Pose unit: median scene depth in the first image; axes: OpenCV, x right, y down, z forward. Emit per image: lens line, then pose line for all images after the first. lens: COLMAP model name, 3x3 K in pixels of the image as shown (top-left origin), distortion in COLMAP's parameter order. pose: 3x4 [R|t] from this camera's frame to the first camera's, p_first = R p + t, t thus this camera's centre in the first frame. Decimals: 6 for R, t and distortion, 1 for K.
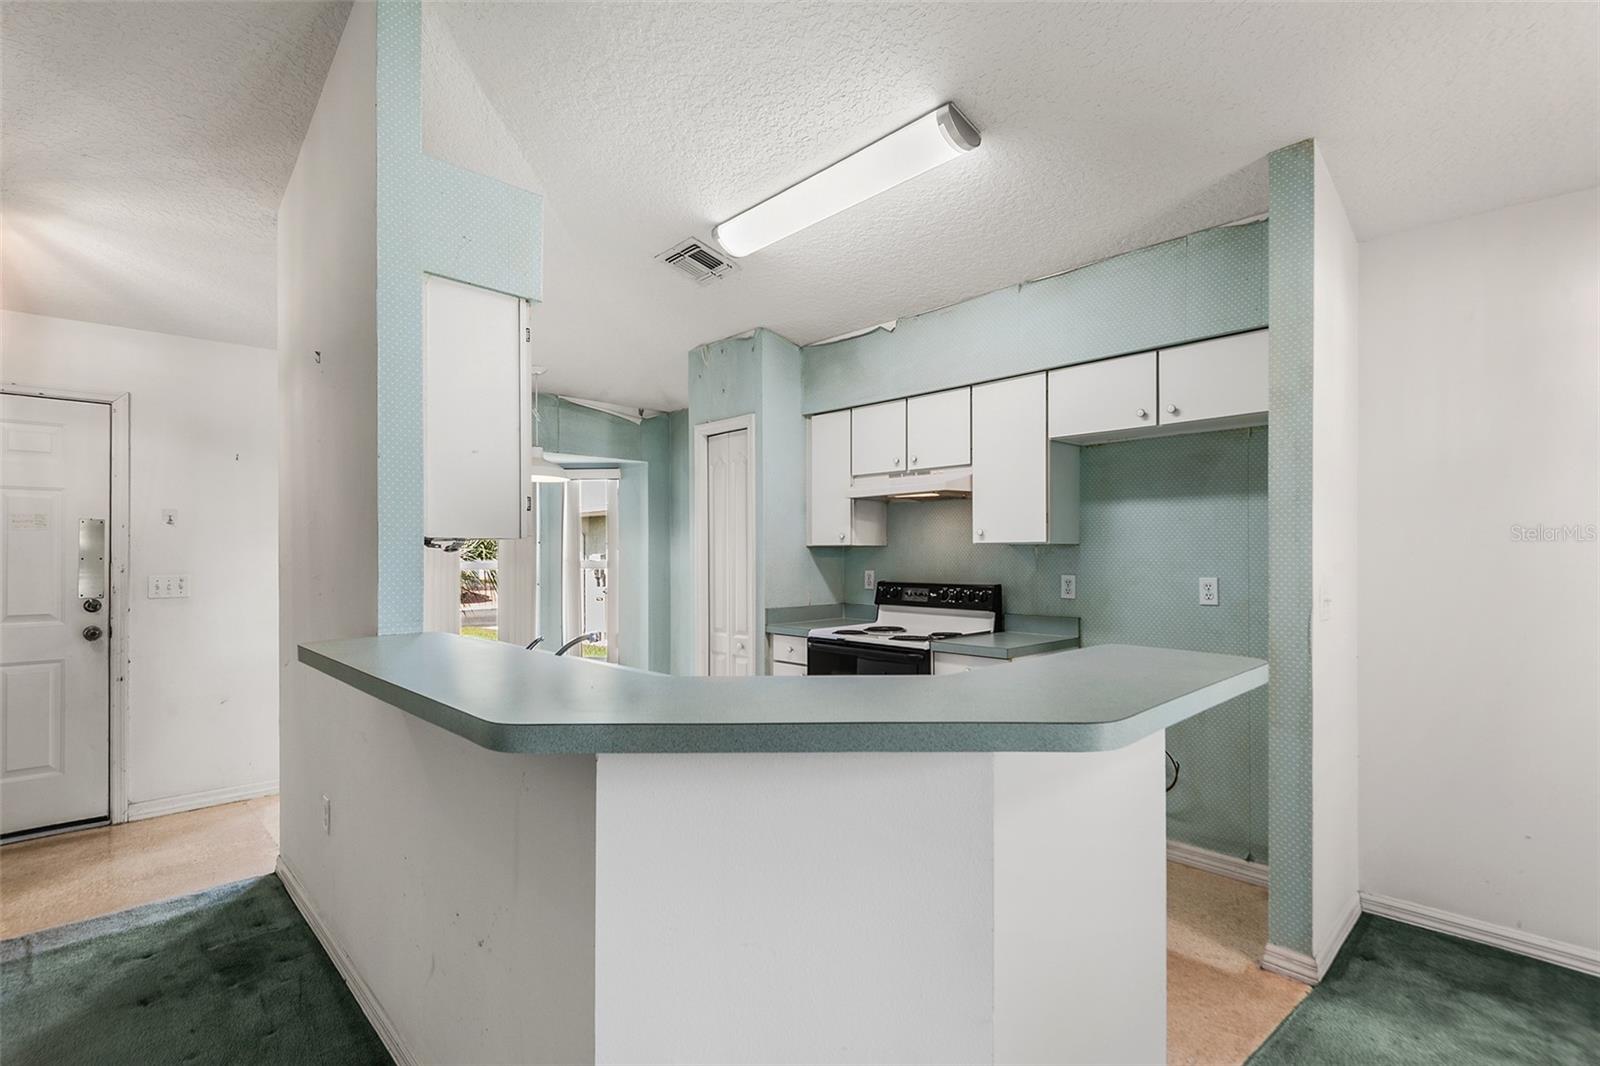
lens RADIAL K [[737.3, 0, 787.9], [0, 737.3, 544.8], [0, 0, 1]] dist [0.039134, -0.025251]
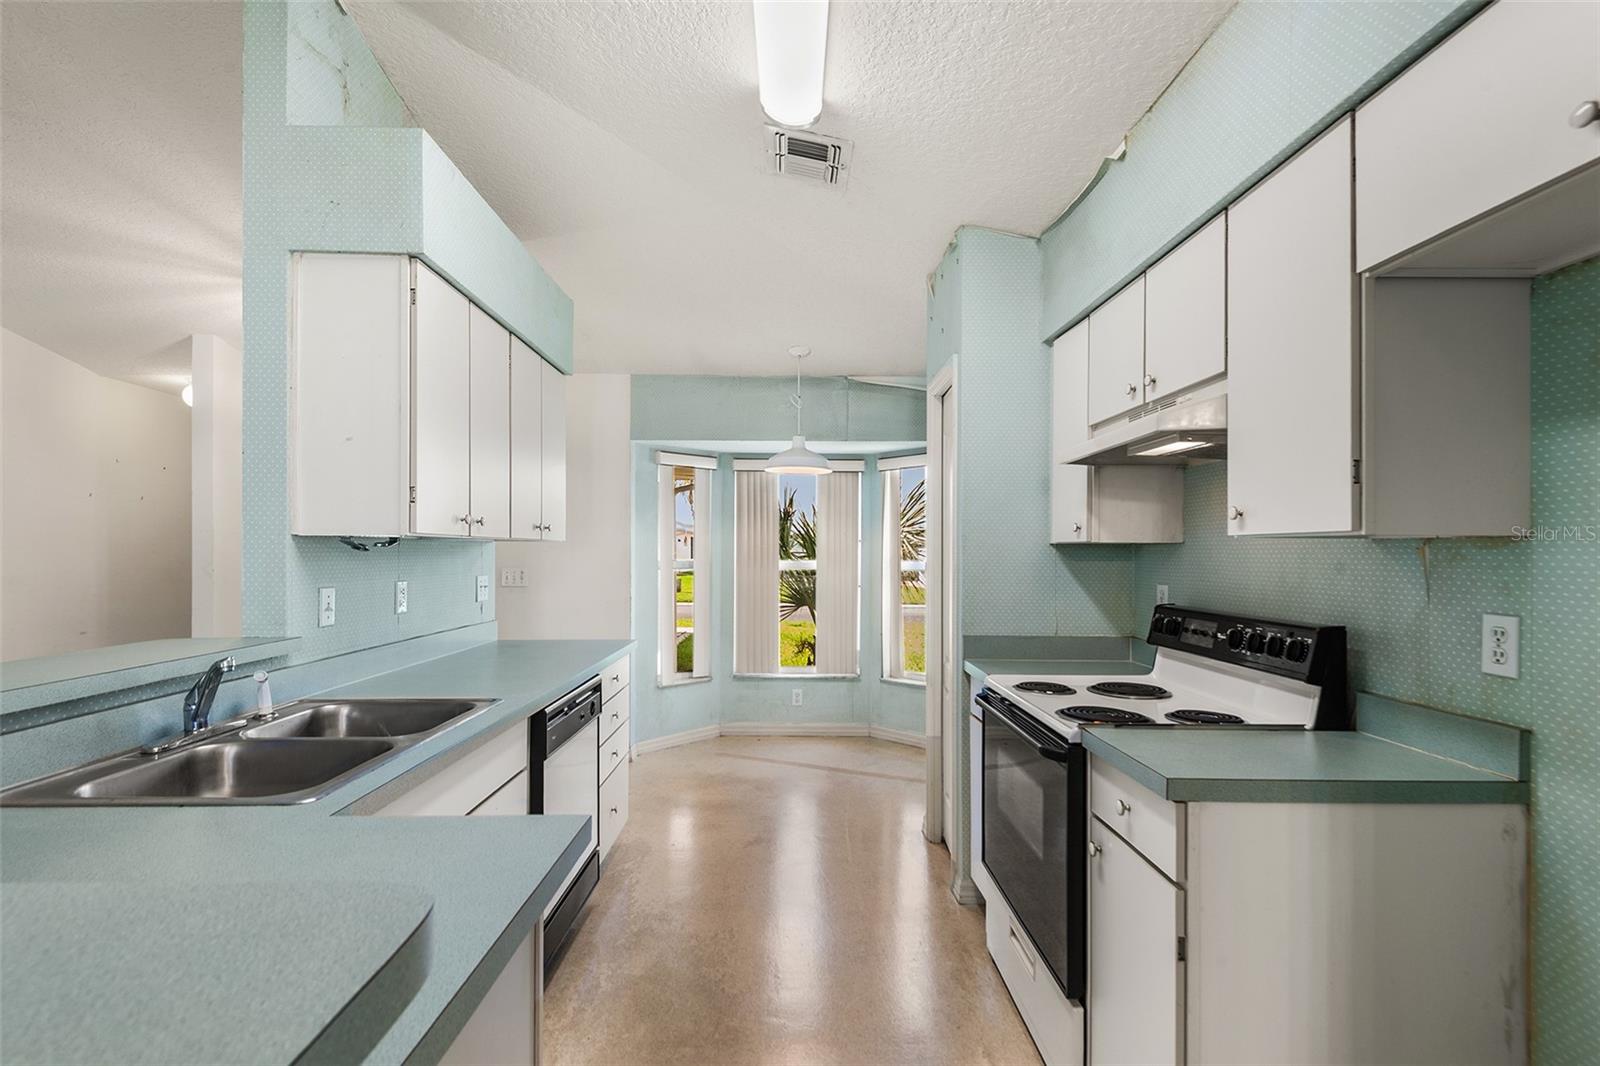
lens RADIAL K [[737.3, 0, 787.9], [0, 737.3, 544.8], [0, 0, 1]] dist [0.039134, -0.025251]
pose [[0.728961, -0.001541, -0.684554, 0.355639], [0.002097, 0.999998, -0.000019, 0.002623], [0.684553, -0.001422, 0.728962, 0.431449]]
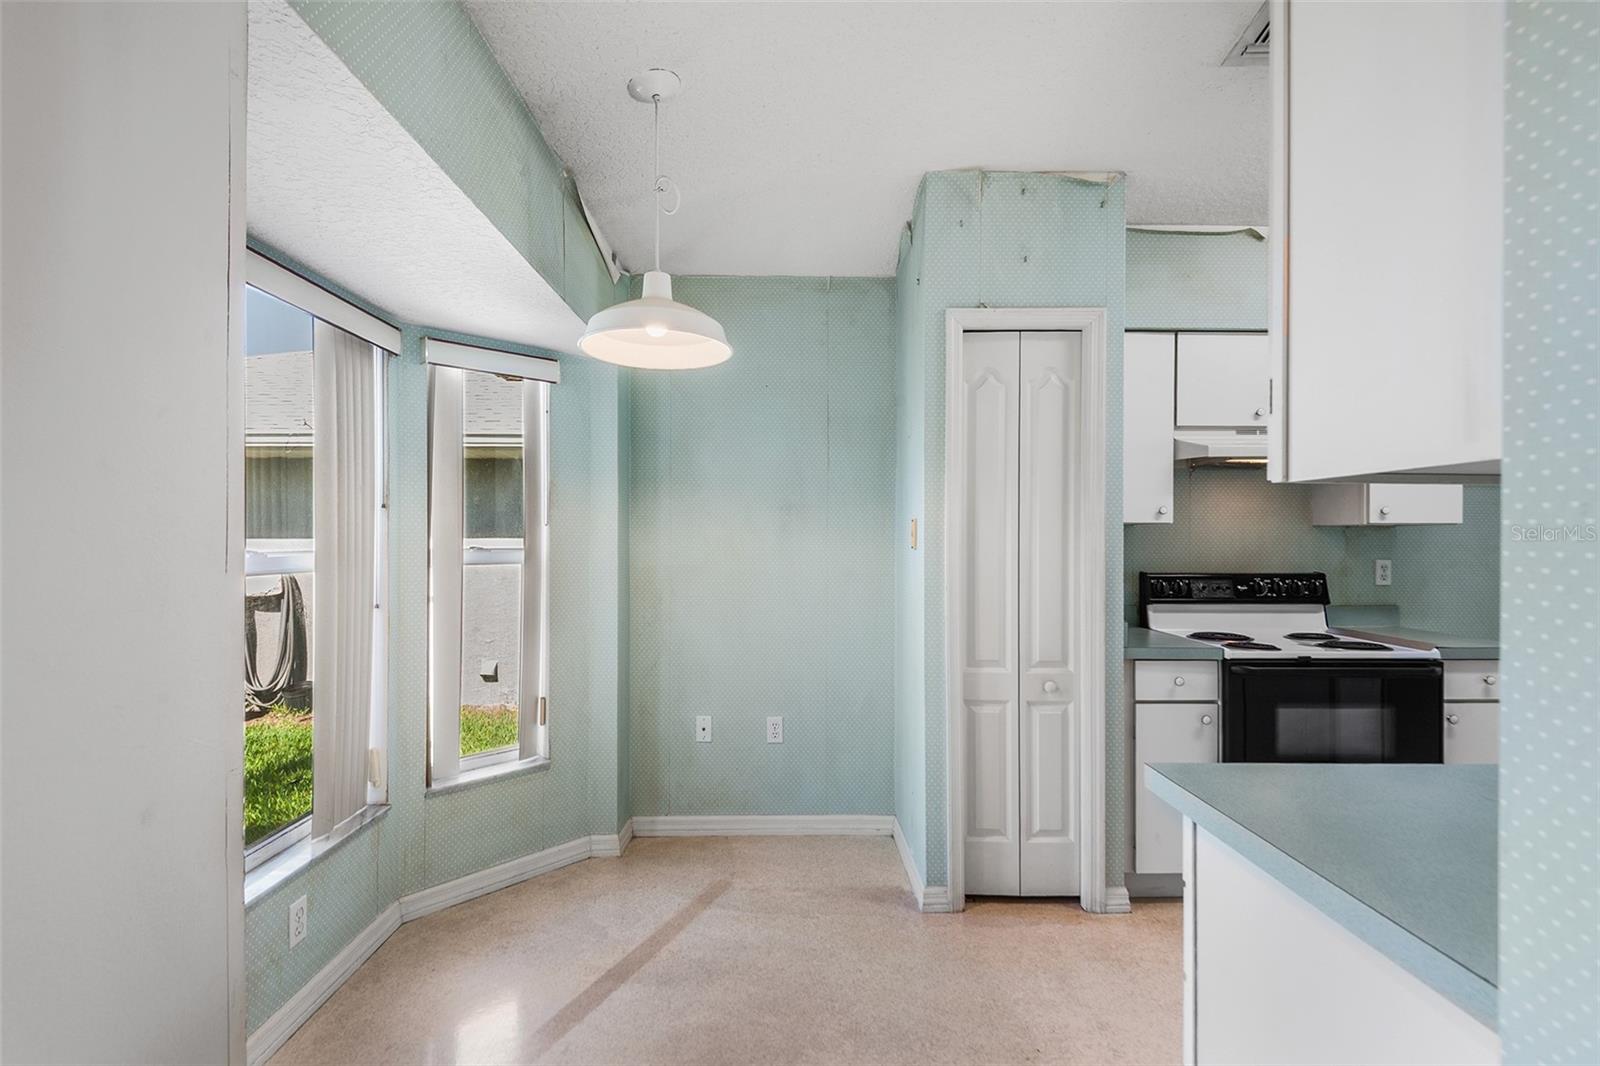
lens RADIAL K [[751.8, 0, 800.0], [0, 751.8, 533.0], [0, 0, 1]] dist [0.051032, -0.033407]
pose [[0.673027, 0.007762, 0.739578, -0.773345], [-0.011434, 0.999935, -0.000089, 0.015352], [-0.739530, -0.008396, 0.673071, 0.850455]]
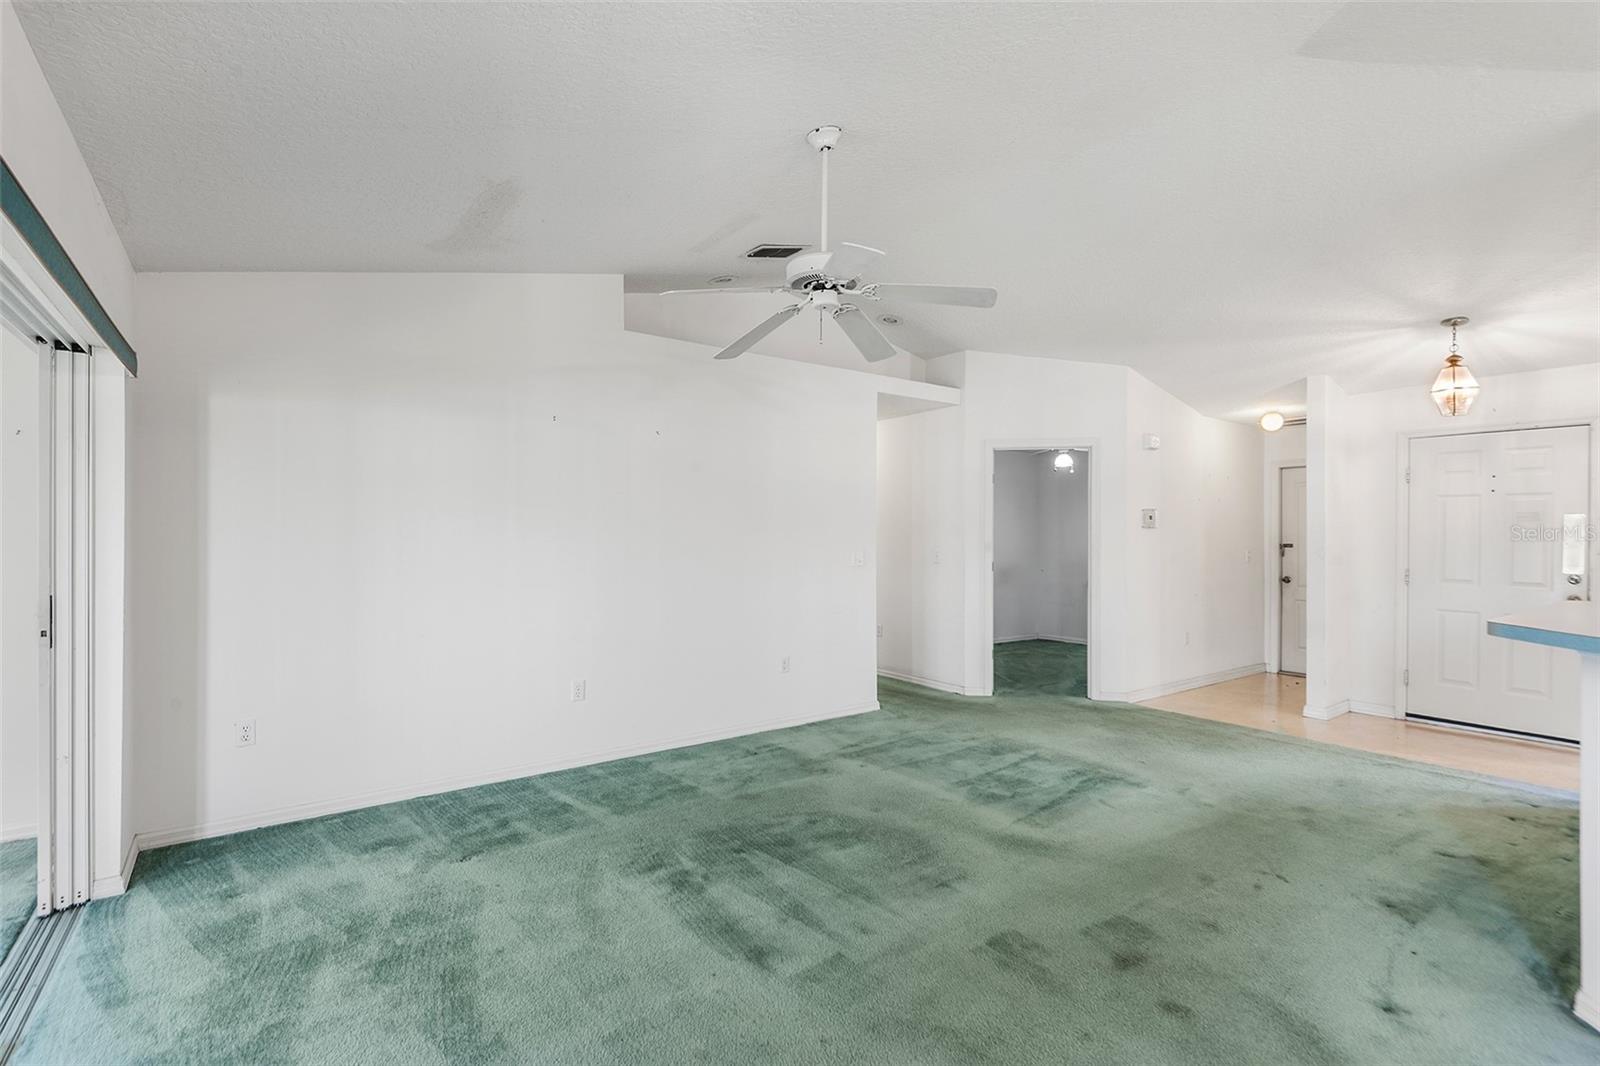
lens RADIAL K [[733.2, 0, 799.1], [0, 733.2, 542.8], [0, 0, 1]] dist [0.041210, -0.024186]
pose [[-0.127131, 0.009547, -0.991840, 0.535999], [0.004600, 0.999949, 0.009035, -0.001303], [0.991875, -0.003413, -0.127168, -0.186490]]
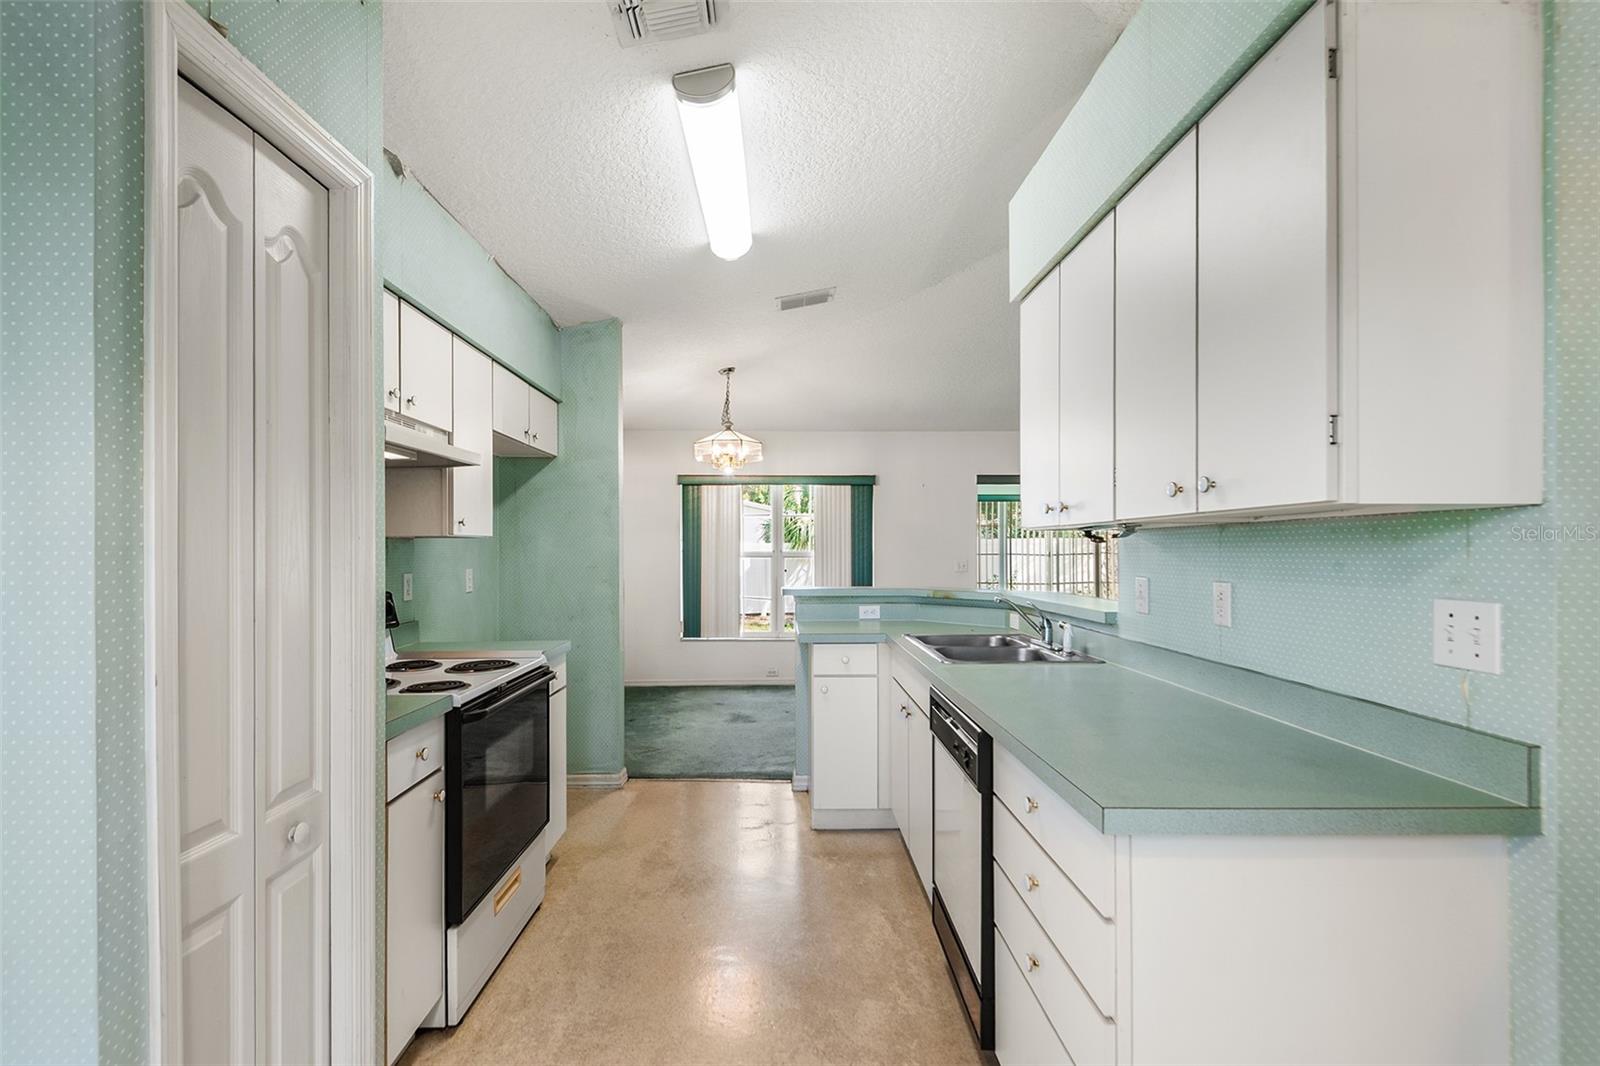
lens RADIAL K [[737.3, 0, 787.9], [0, 737.3, 544.8], [0, 0, 1]] dist [0.039134, -0.025251]
pose [[-0.734773, 0.010020, 0.678239, -0.517298], [0.000298, 0.999896, -0.014449, 0.019080], [-0.678313, -0.010414, -0.734699, 1.272104]]
